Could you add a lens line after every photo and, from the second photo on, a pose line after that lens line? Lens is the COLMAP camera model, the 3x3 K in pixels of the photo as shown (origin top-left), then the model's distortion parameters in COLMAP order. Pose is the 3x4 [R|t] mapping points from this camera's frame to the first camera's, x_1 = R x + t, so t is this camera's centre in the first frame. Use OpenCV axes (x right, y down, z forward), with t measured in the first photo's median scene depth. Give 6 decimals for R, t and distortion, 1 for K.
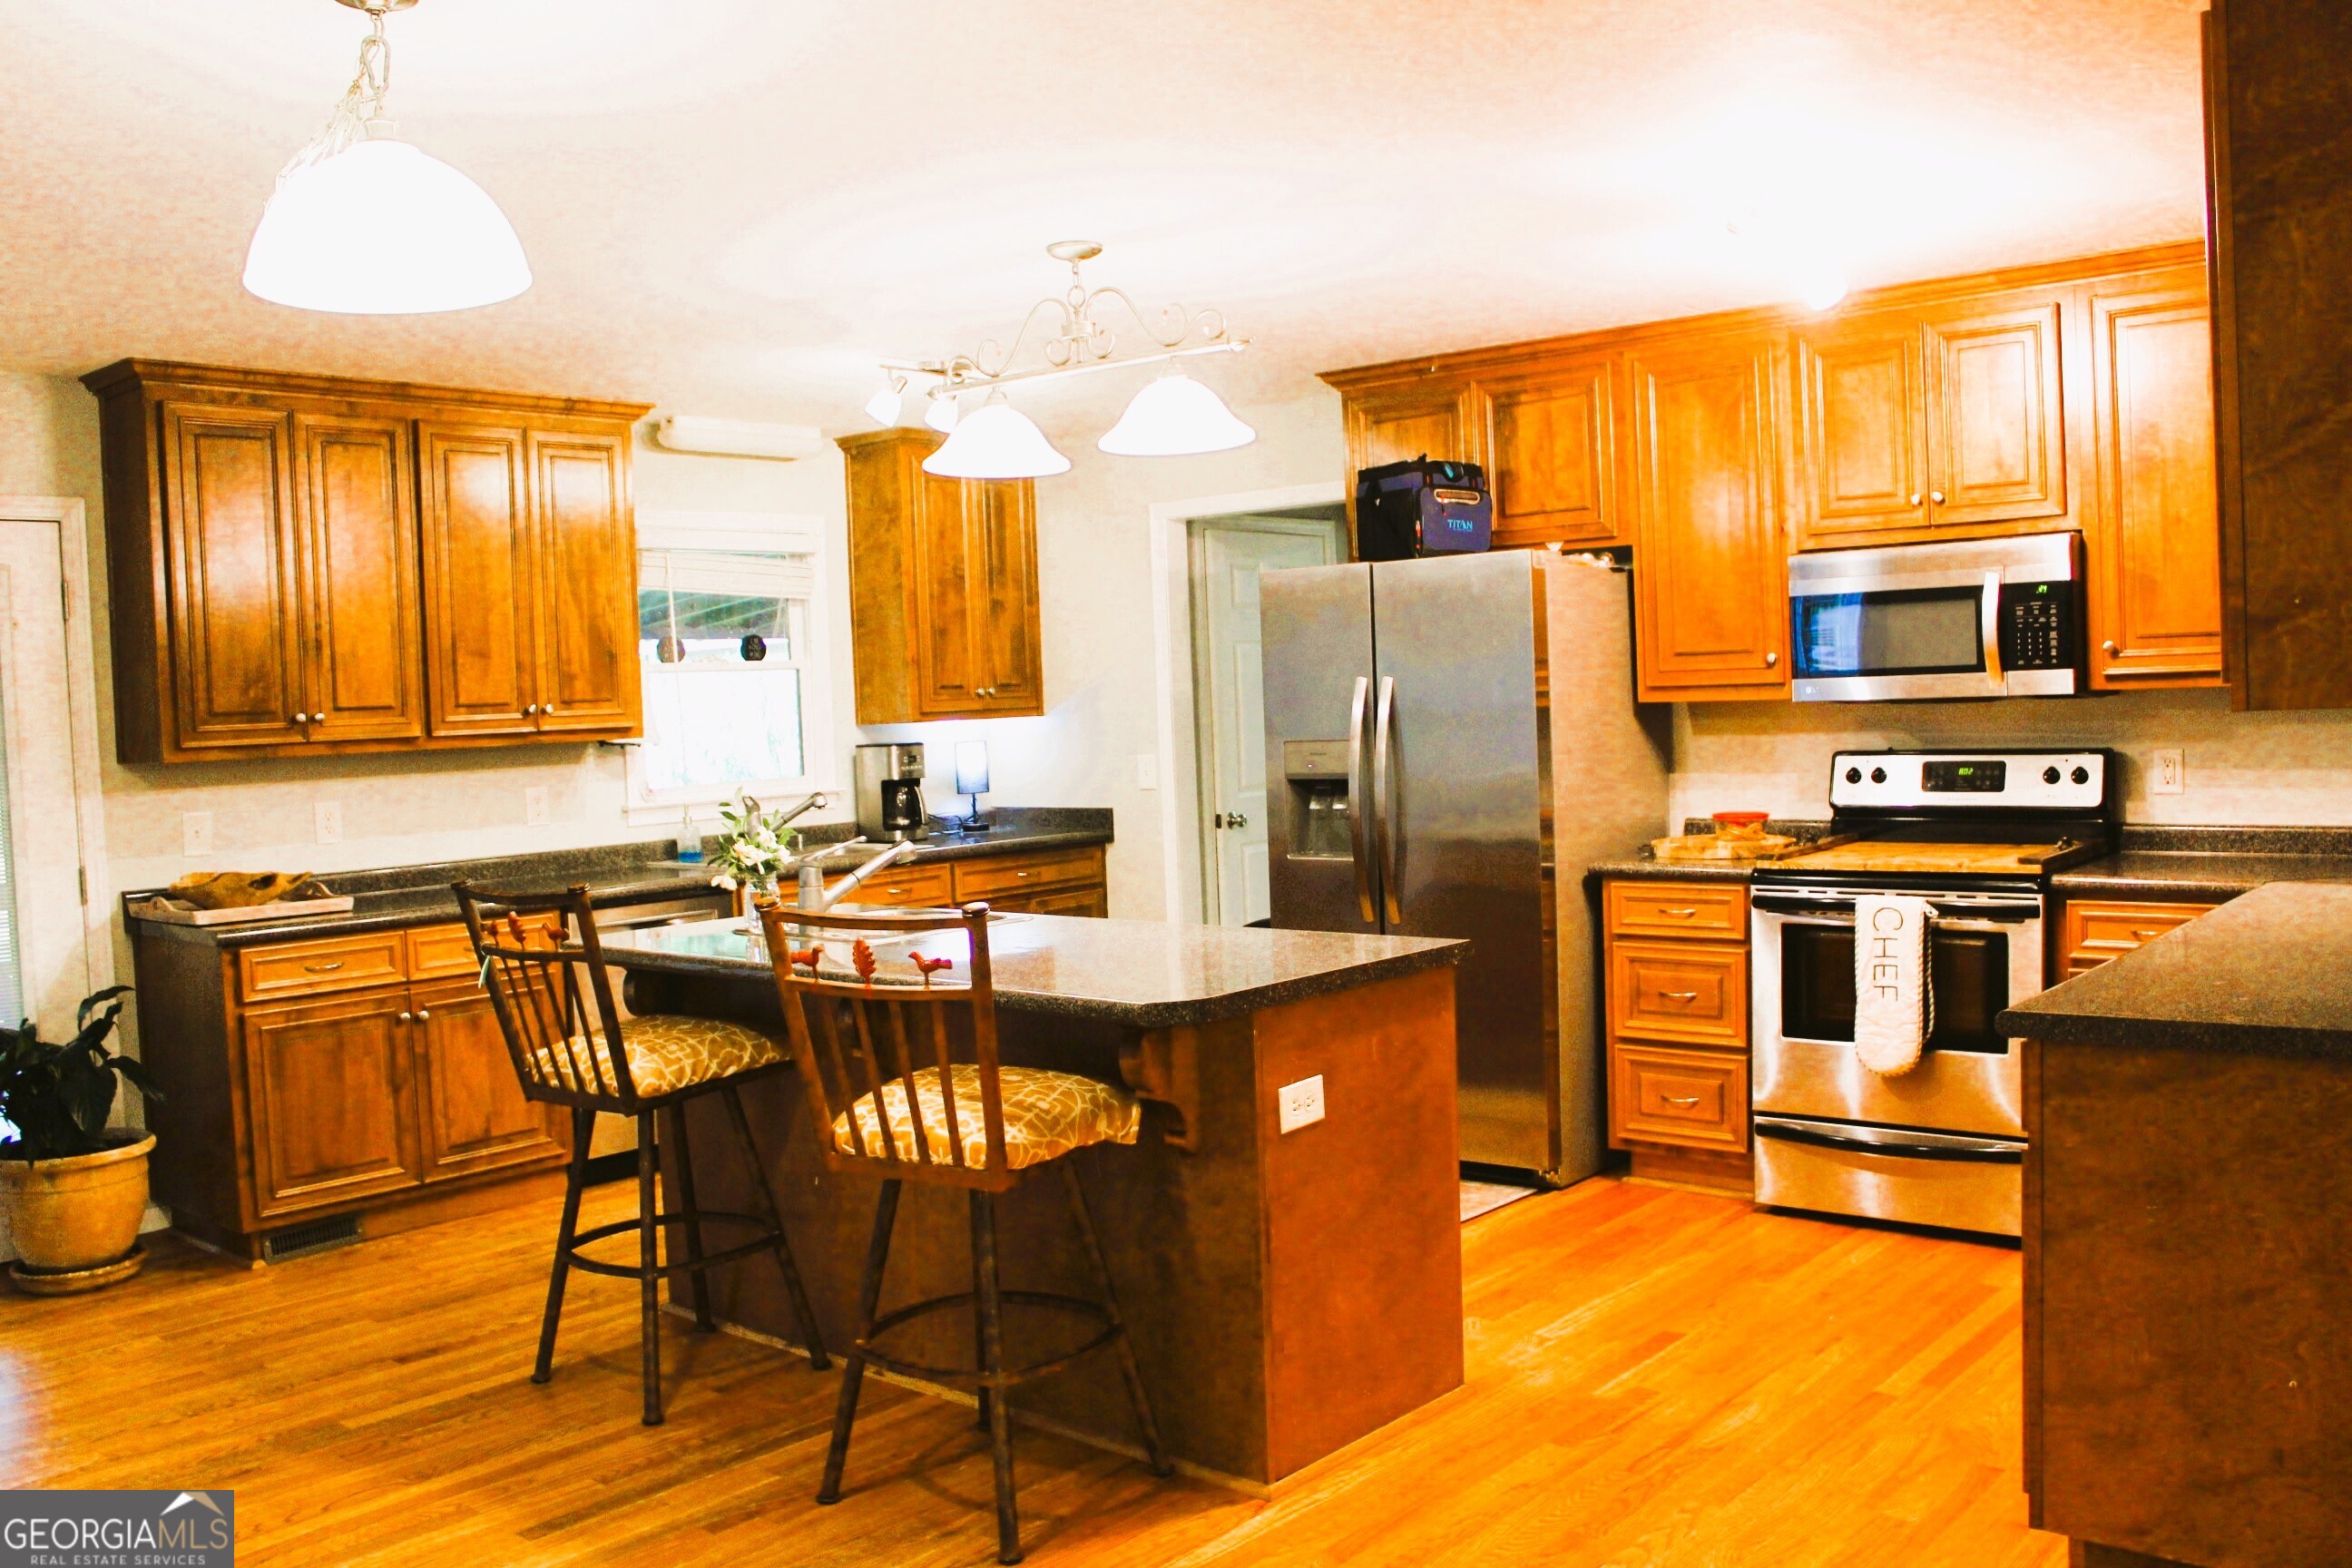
lens RADIAL K [[1974.8, 0, 1170.8], [0, 1974.8, 790.1], [0, 0, 1]] dist [-0.162351, 0.140278]
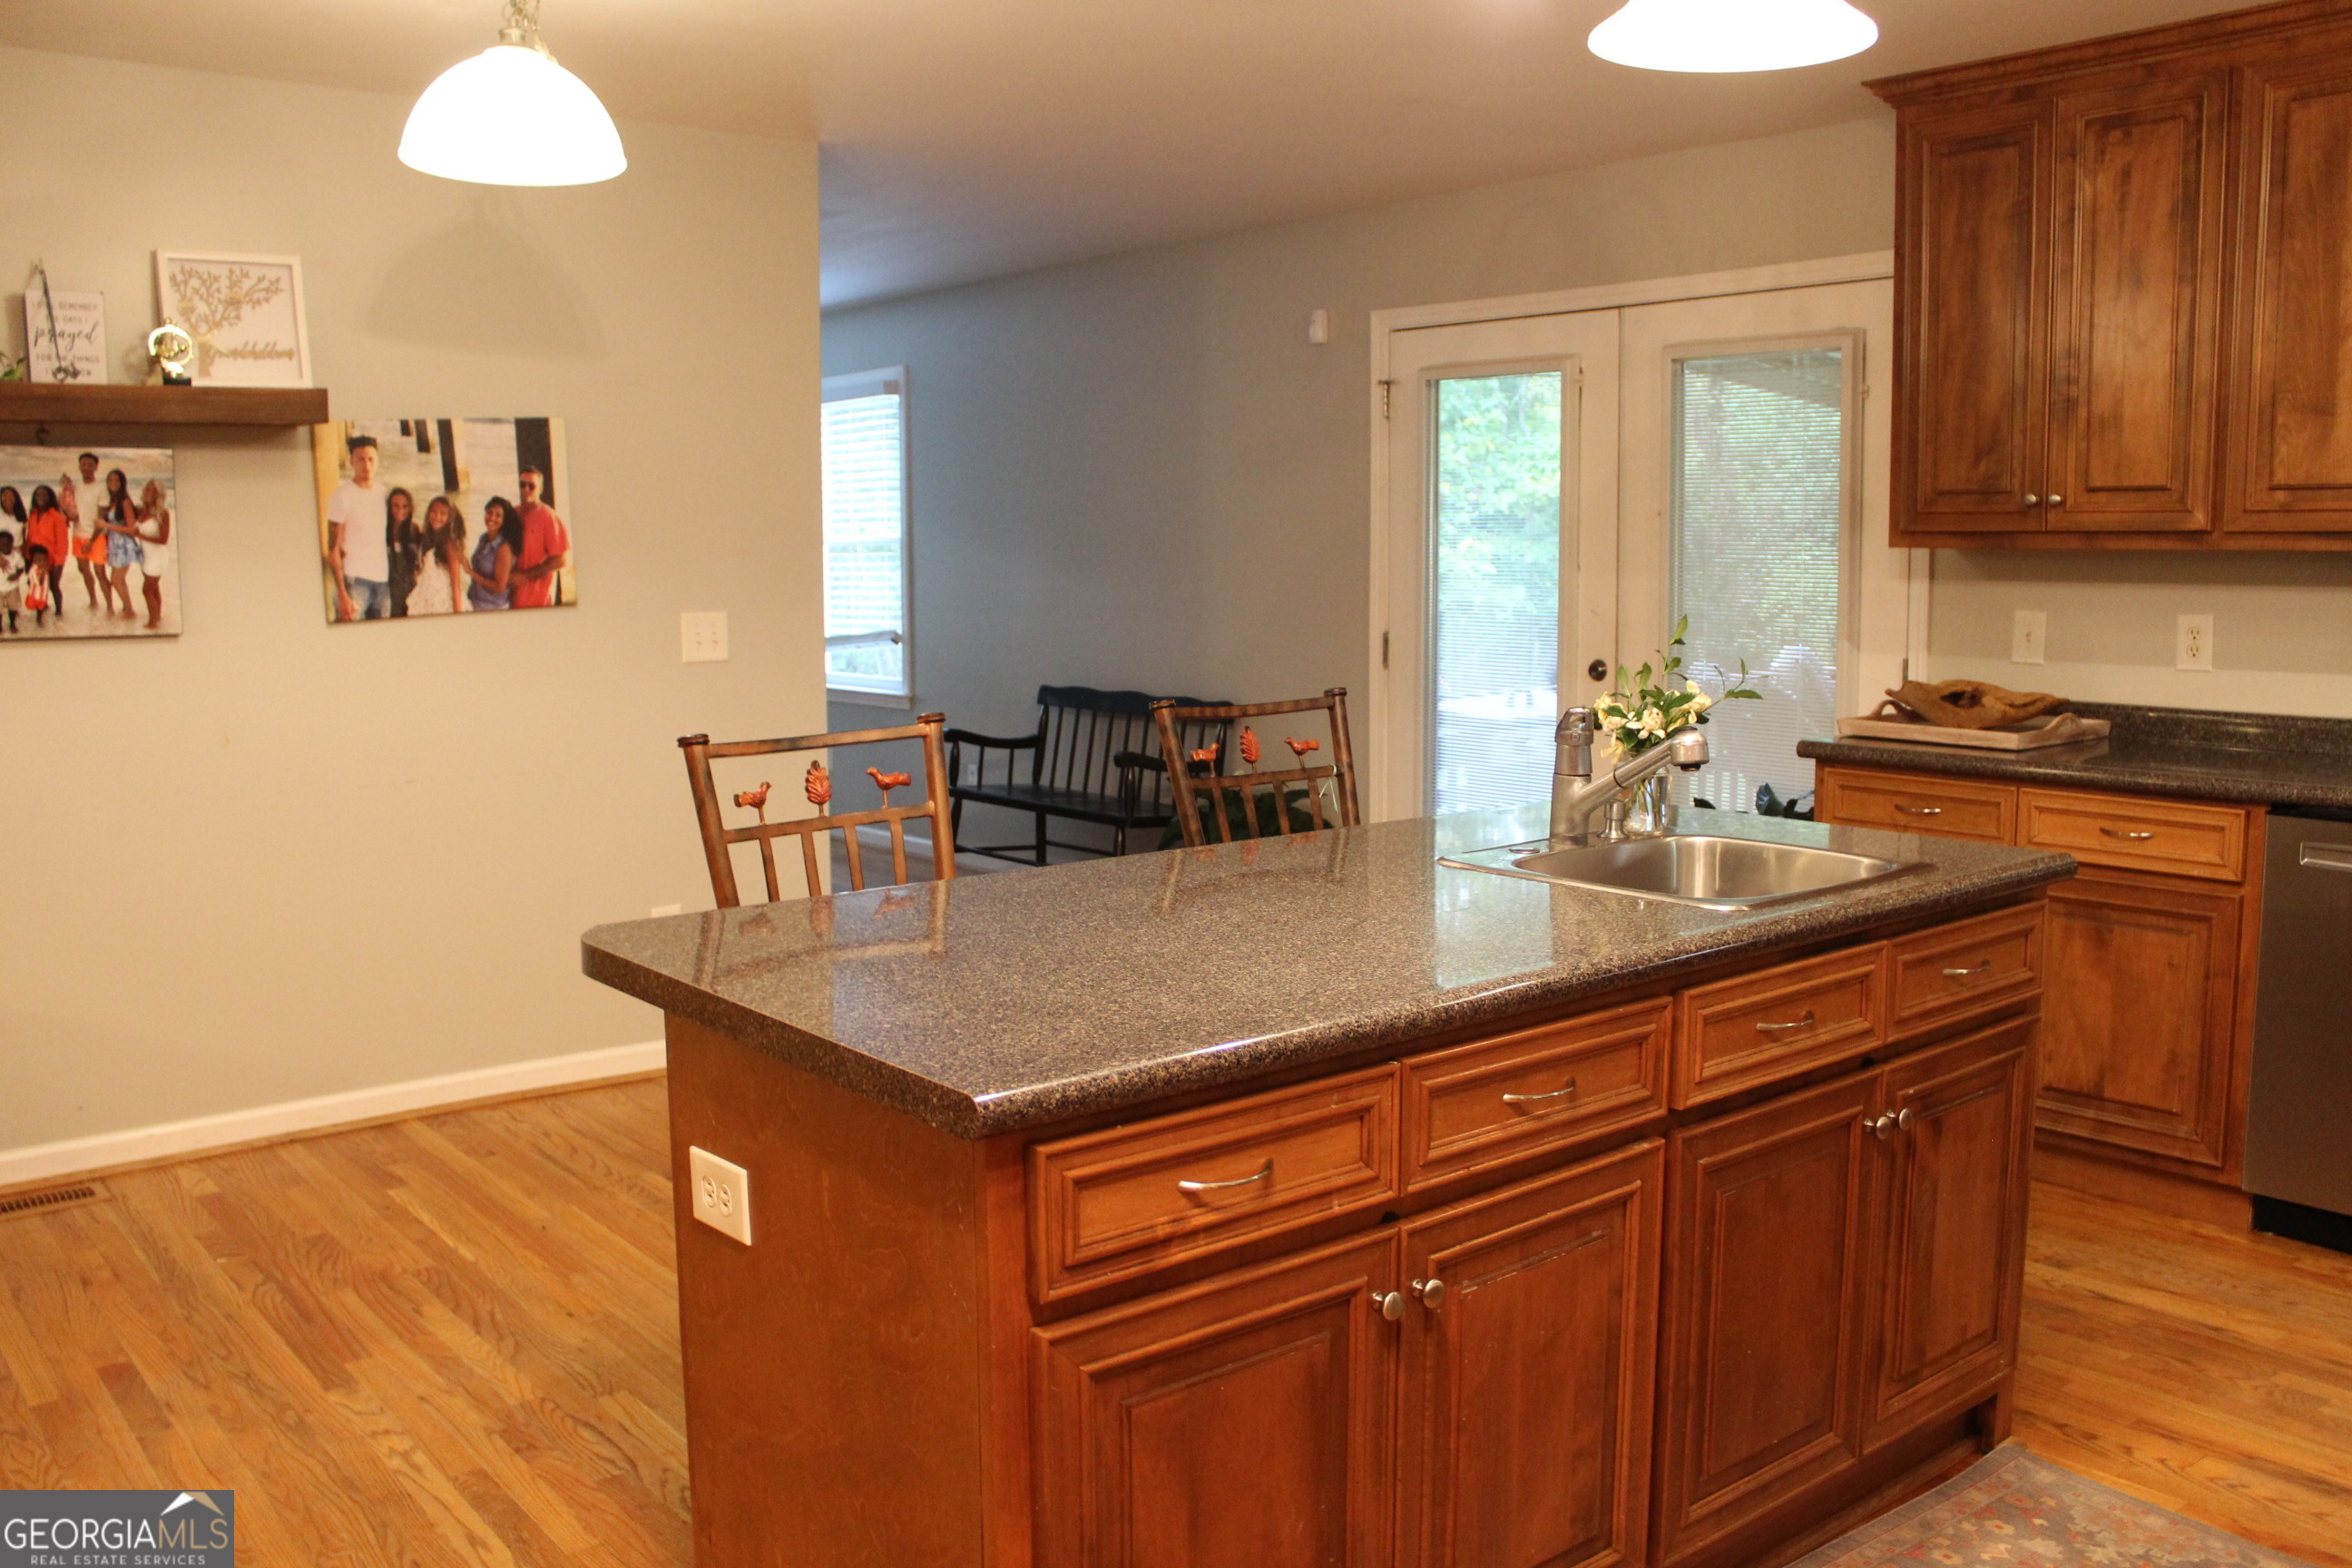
lens RADIAL K [[1974.8, 0, 1178.2], [0, 1974.8, 798.7], [0, 0, 1]] dist [-0.162351, 0.140278]
pose [[-0.170418, 0.166186, -0.971257, 0.392915], [-0.031453, 0.984256, 0.173929, -0.043394], [0.984870, 0.060190, -0.162508, 0.806773]]
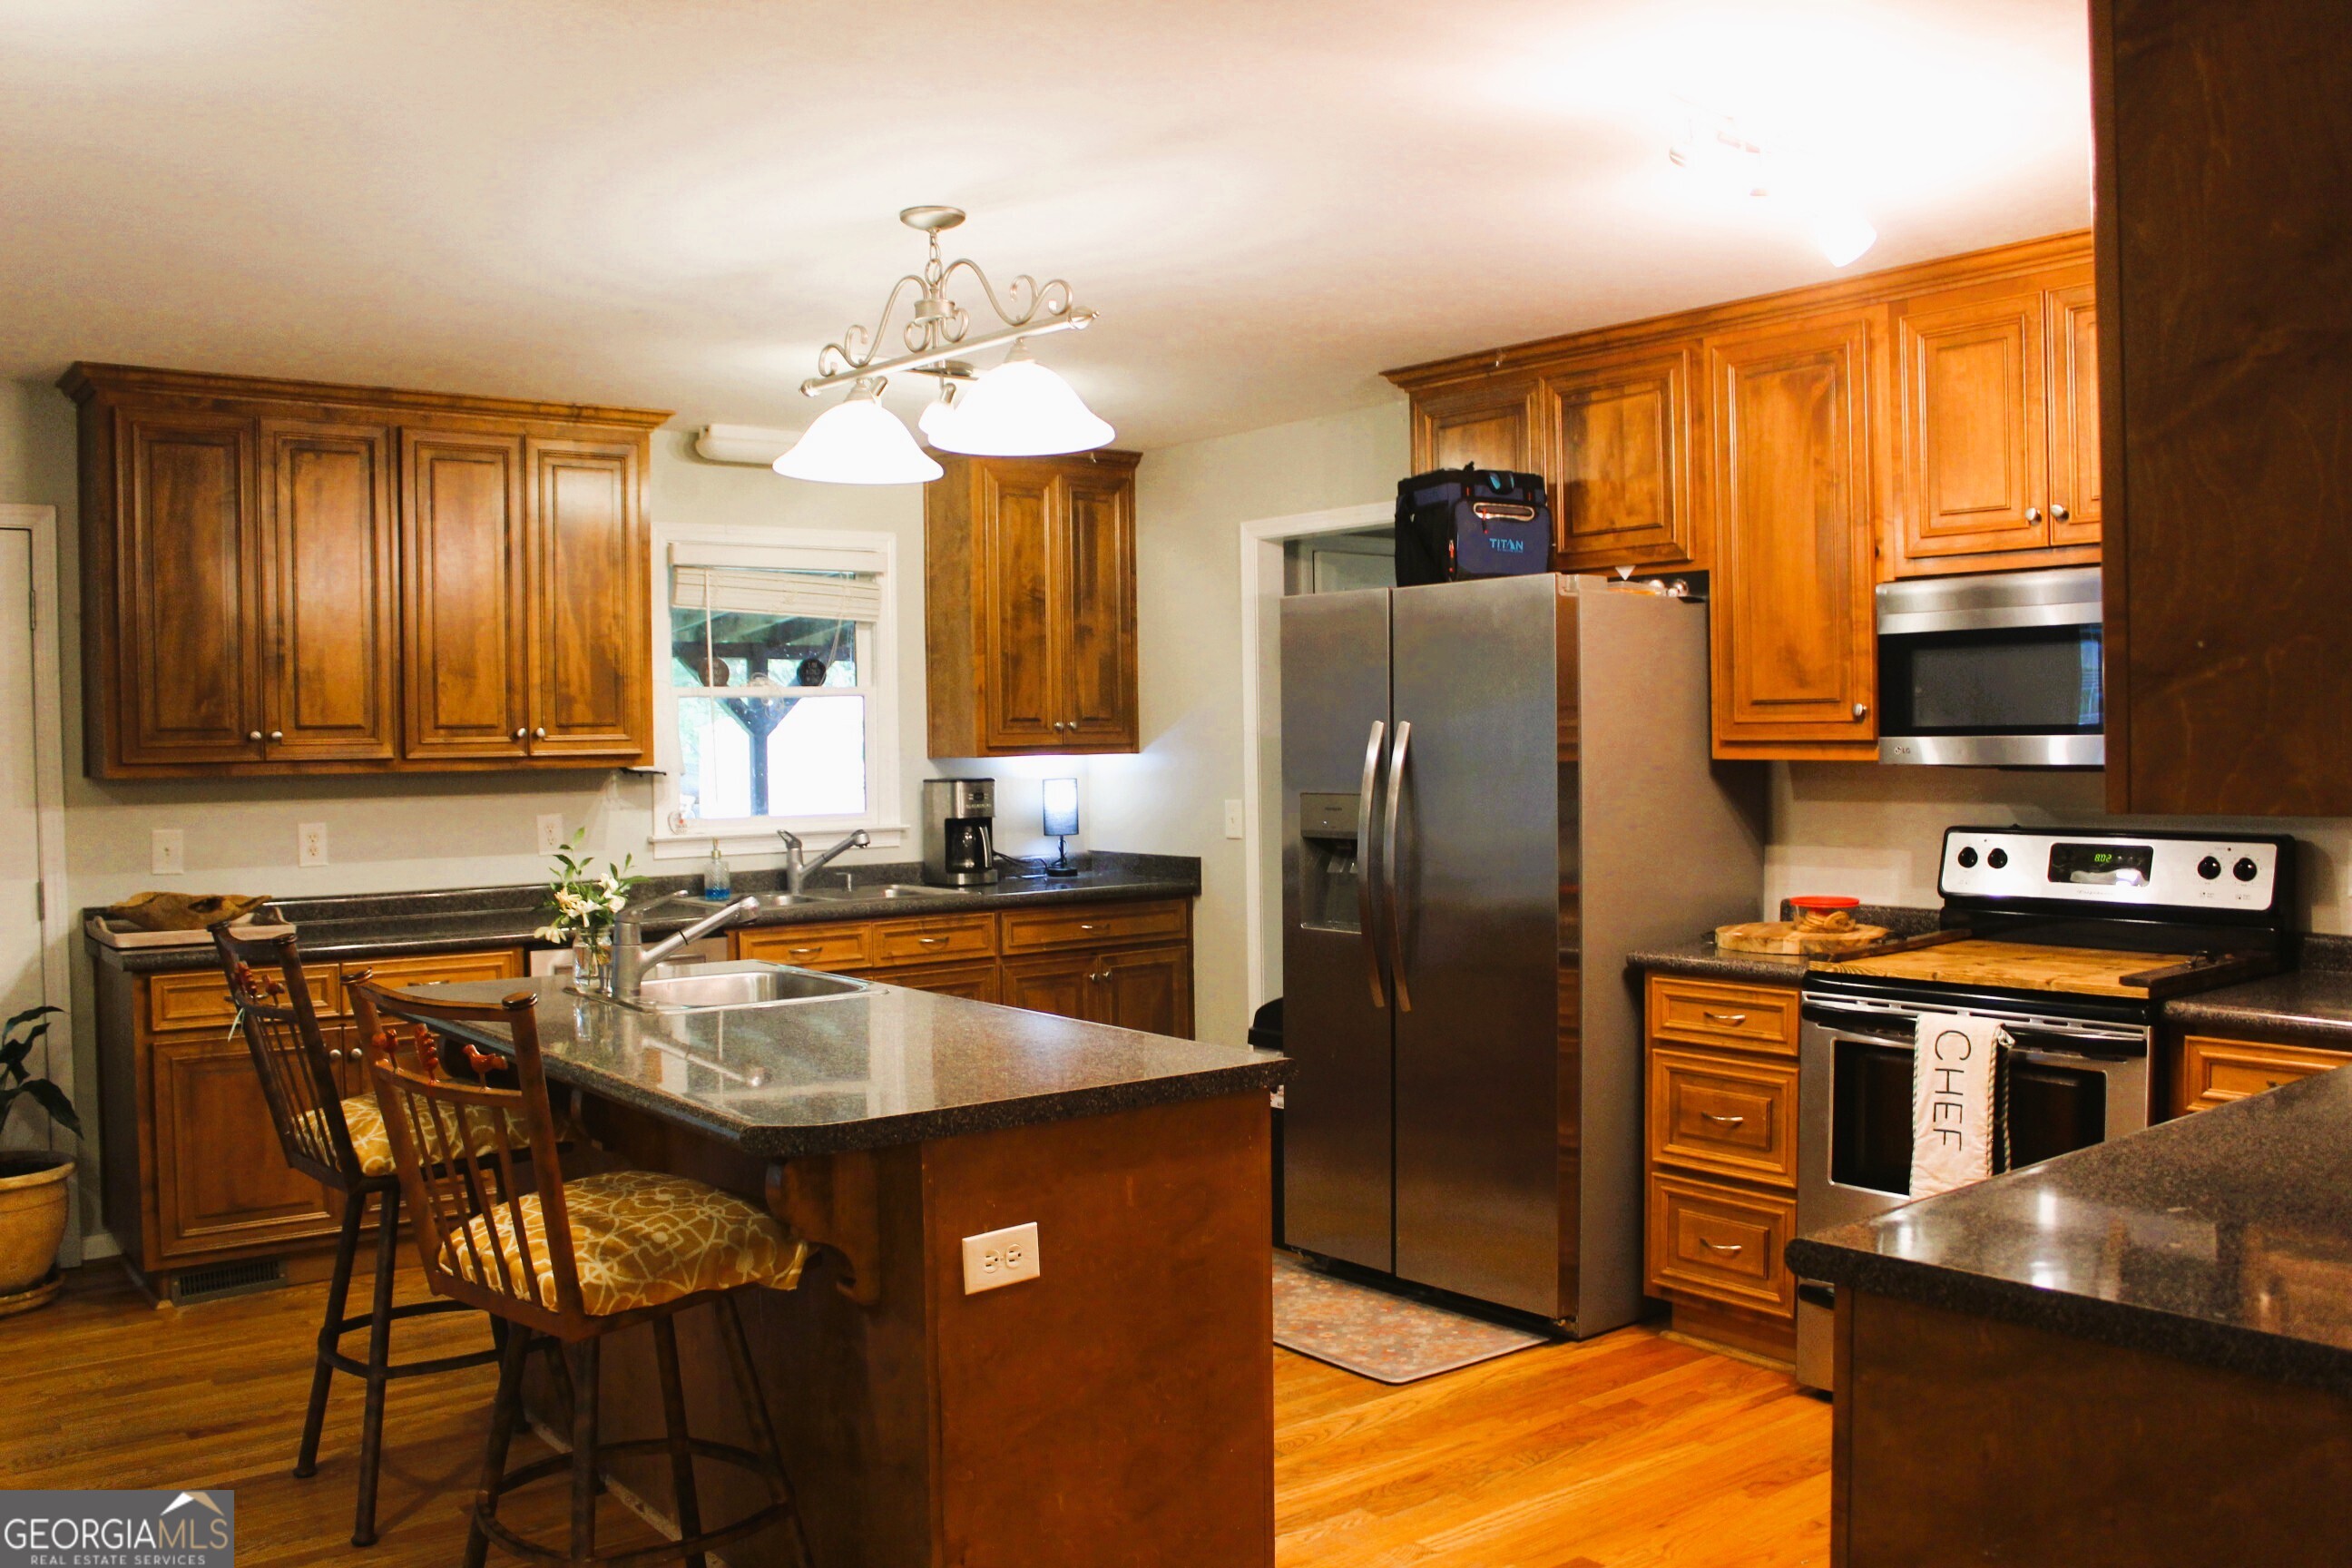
lens RADIAL K [[1974.8, 0, 1169.2], [0, 1974.8, 787.9], [0, 0, 1]] dist [-0.162351, 0.140278]
pose [[0.980543, 0.031104, -0.193825, 0.185294], [-0.034145, 0.999340, -0.012367, -0.015571], [0.193312, 0.018744, 0.980958, 0.151317]]
